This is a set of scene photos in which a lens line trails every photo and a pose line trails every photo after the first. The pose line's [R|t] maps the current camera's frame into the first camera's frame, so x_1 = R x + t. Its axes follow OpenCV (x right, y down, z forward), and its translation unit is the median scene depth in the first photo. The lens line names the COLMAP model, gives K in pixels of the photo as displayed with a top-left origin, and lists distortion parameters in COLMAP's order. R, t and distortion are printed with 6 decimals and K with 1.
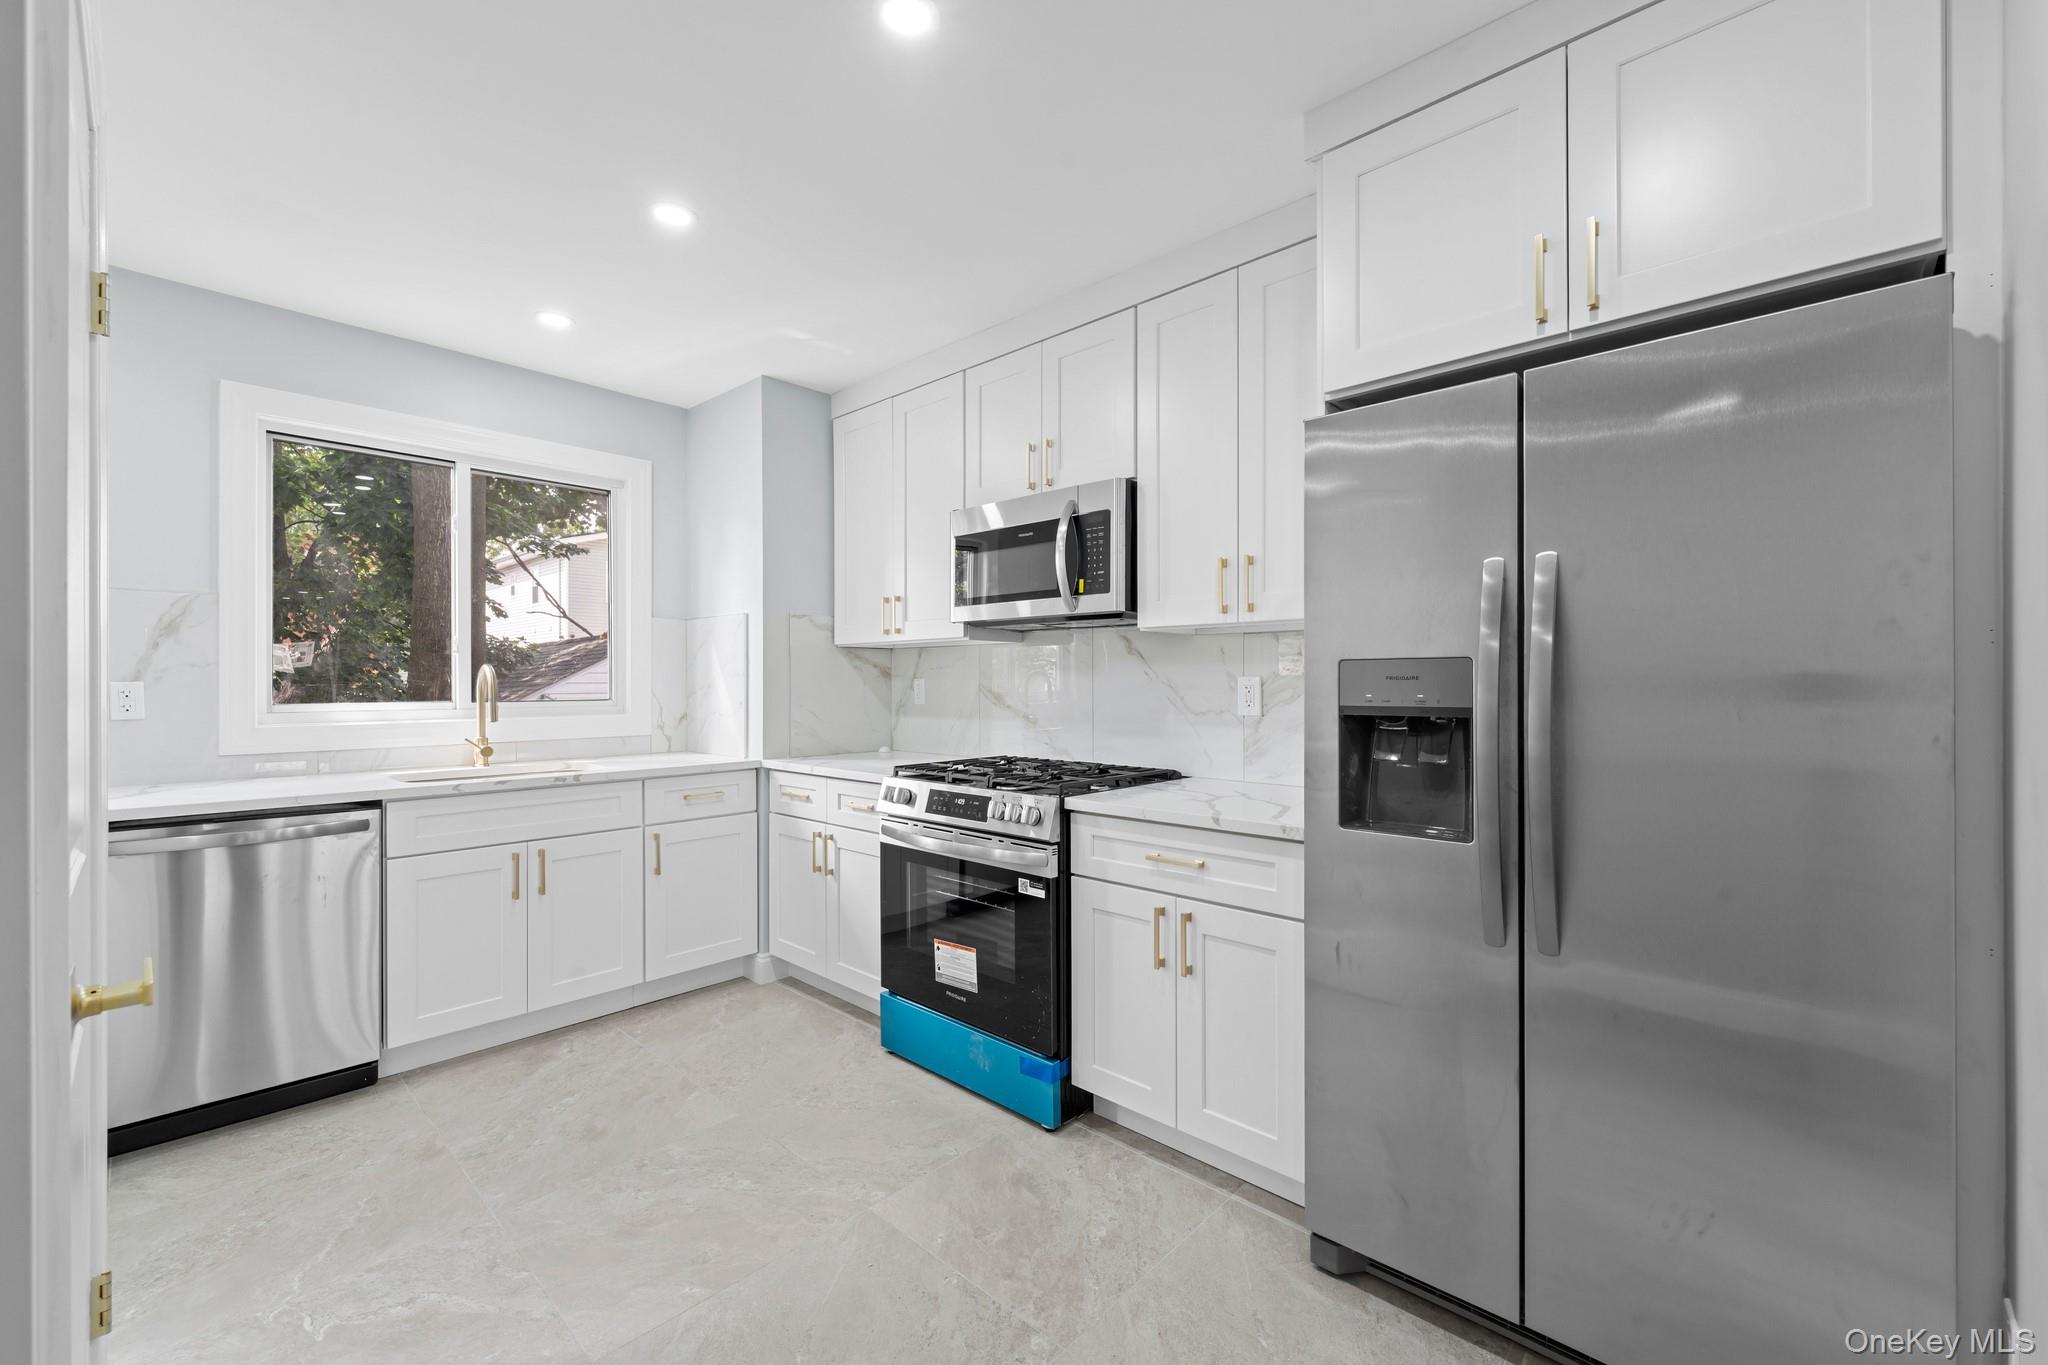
lens RADIAL K [[835.2, 0, 1033.2], [0, 835.2, 676.5], [0, 0, 1]] dist [0.000448, -0.000712]
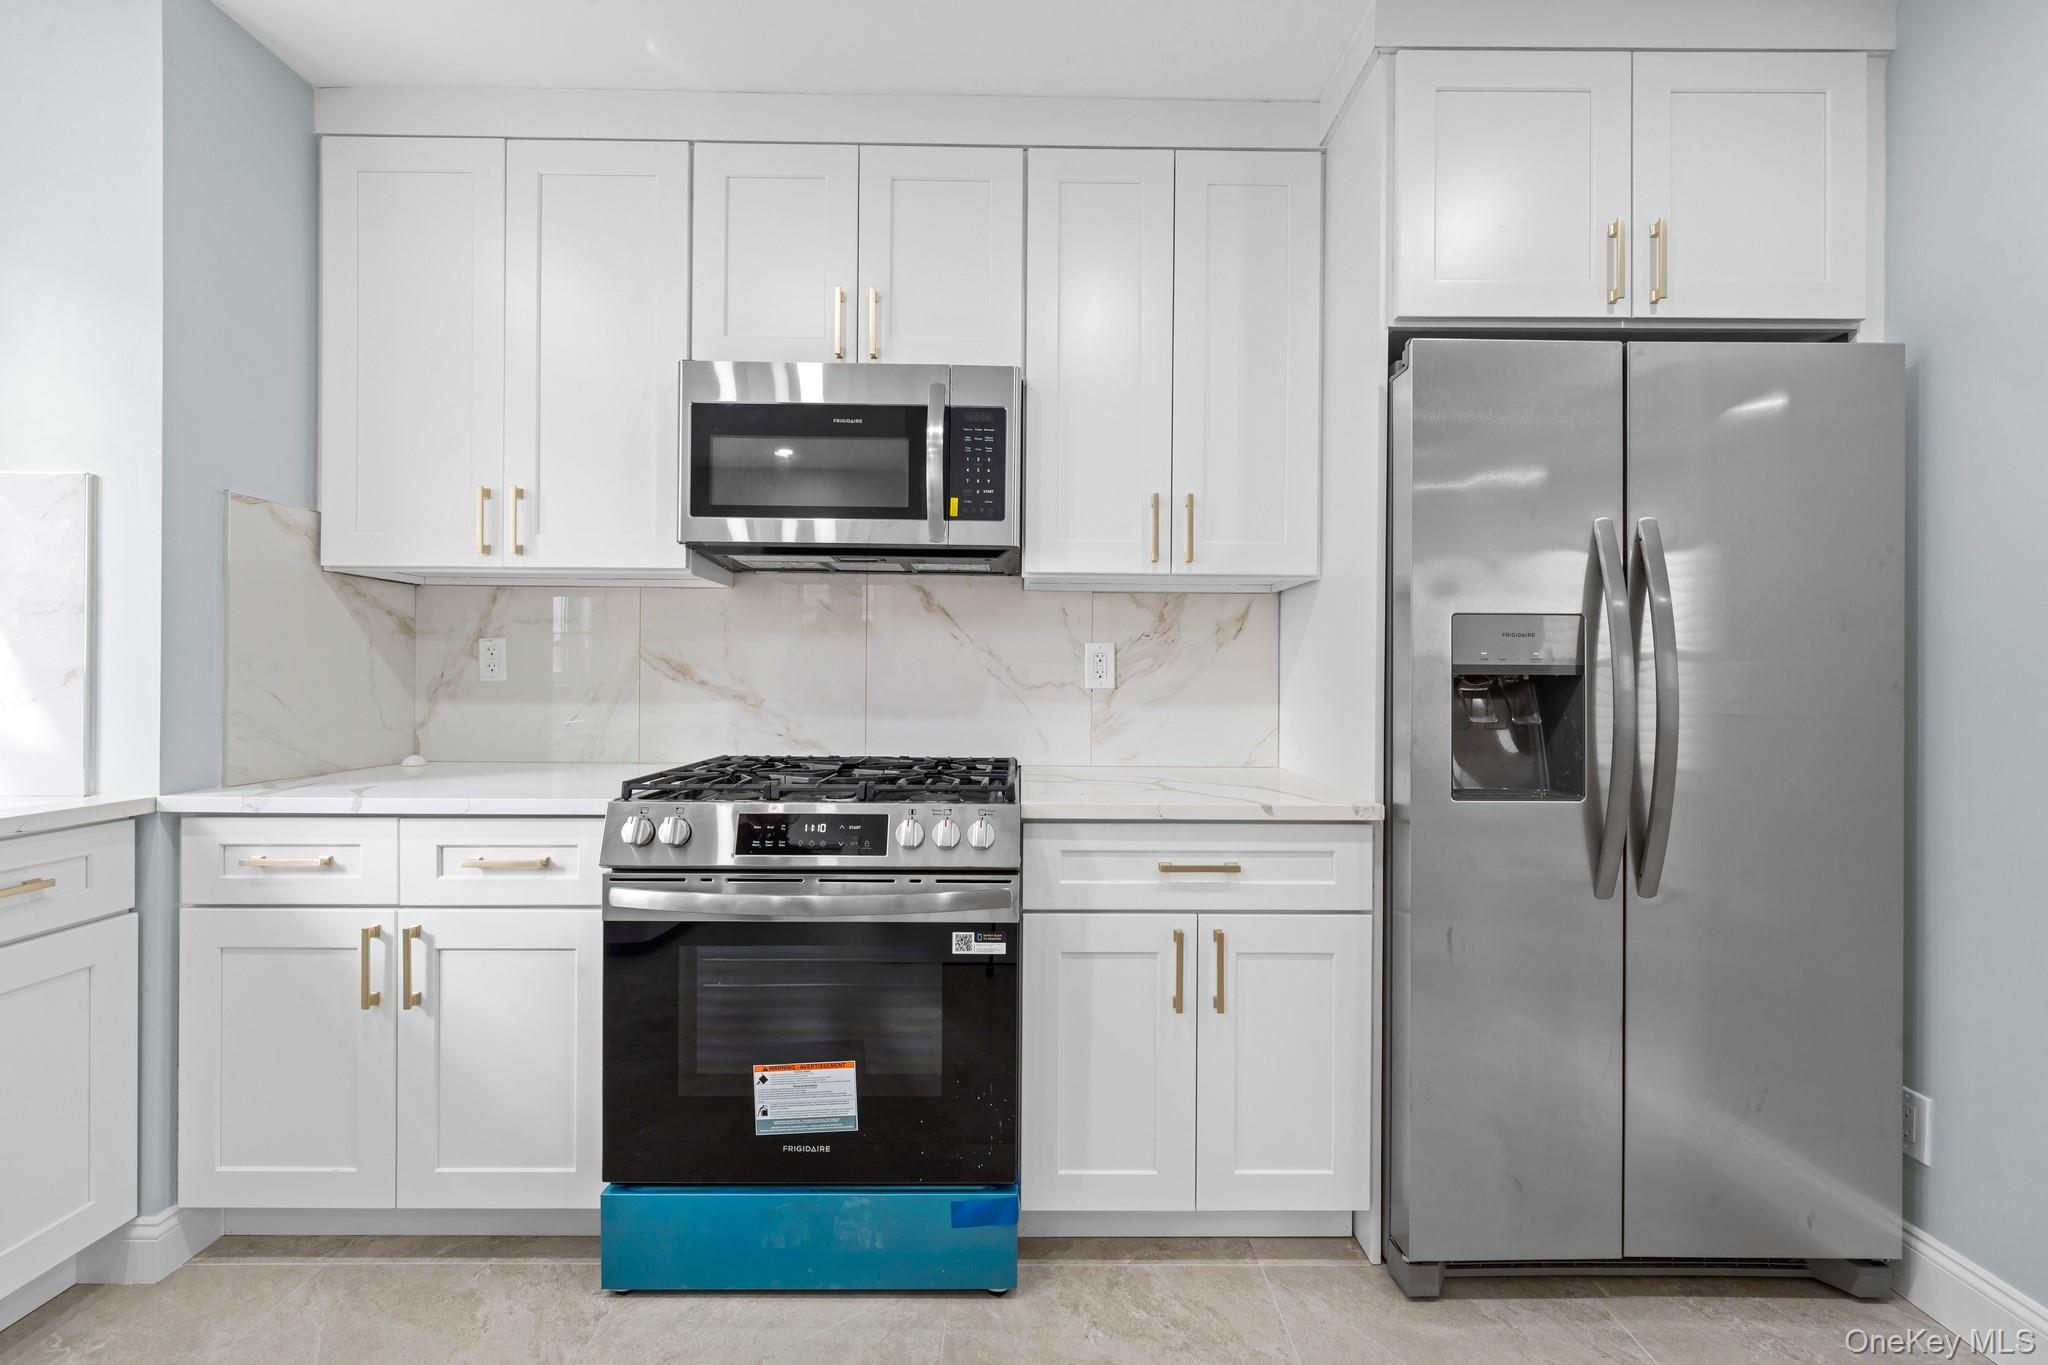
lens RADIAL K [[835.2, 0, 1029.7], [0, 835.2, 675.3], [0, 0, 1]] dist [0.000448, -0.000712]
pose [[0.723636, 0.008953, 0.690123, -0.361361], [-0.013222, 0.999912, 0.000892, 0.031794], [-0.690055, -0.009770, 0.723691, 0.408206]]
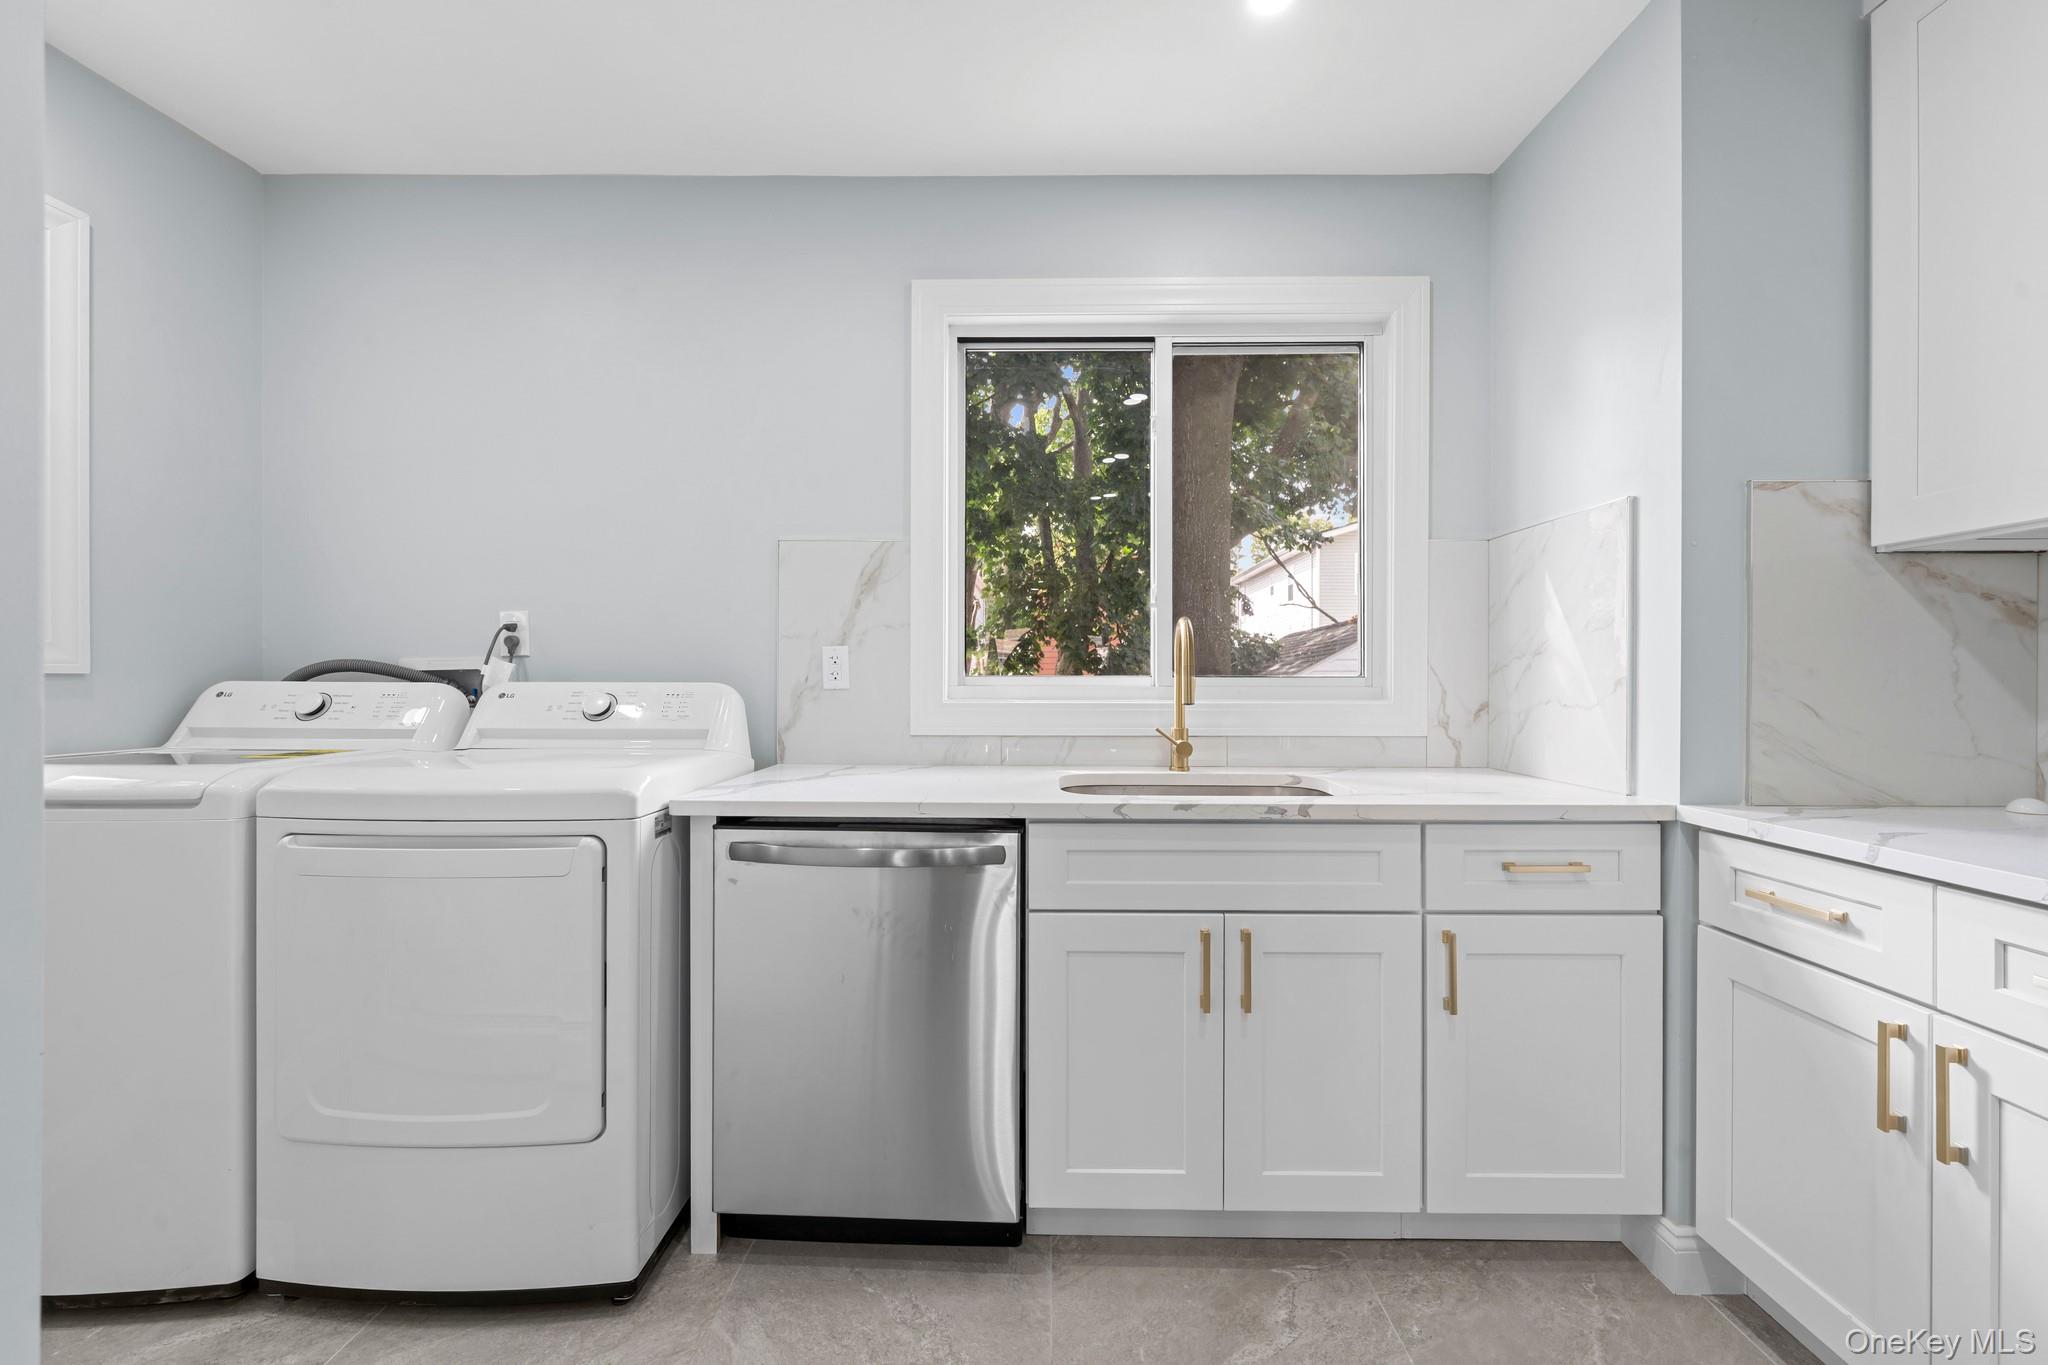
lens RADIAL K [[835.2, 0, 1039.8], [0, 835.2, 682.6], [0, 0, 1]] dist [0.000448, -0.000712]
pose [[0.671418, 0.006775, -0.741047, -0.269946], [0.000893, 0.999950, 0.009951, 0.033814], [0.741078, -0.007344, 0.671379, 0.529032]]
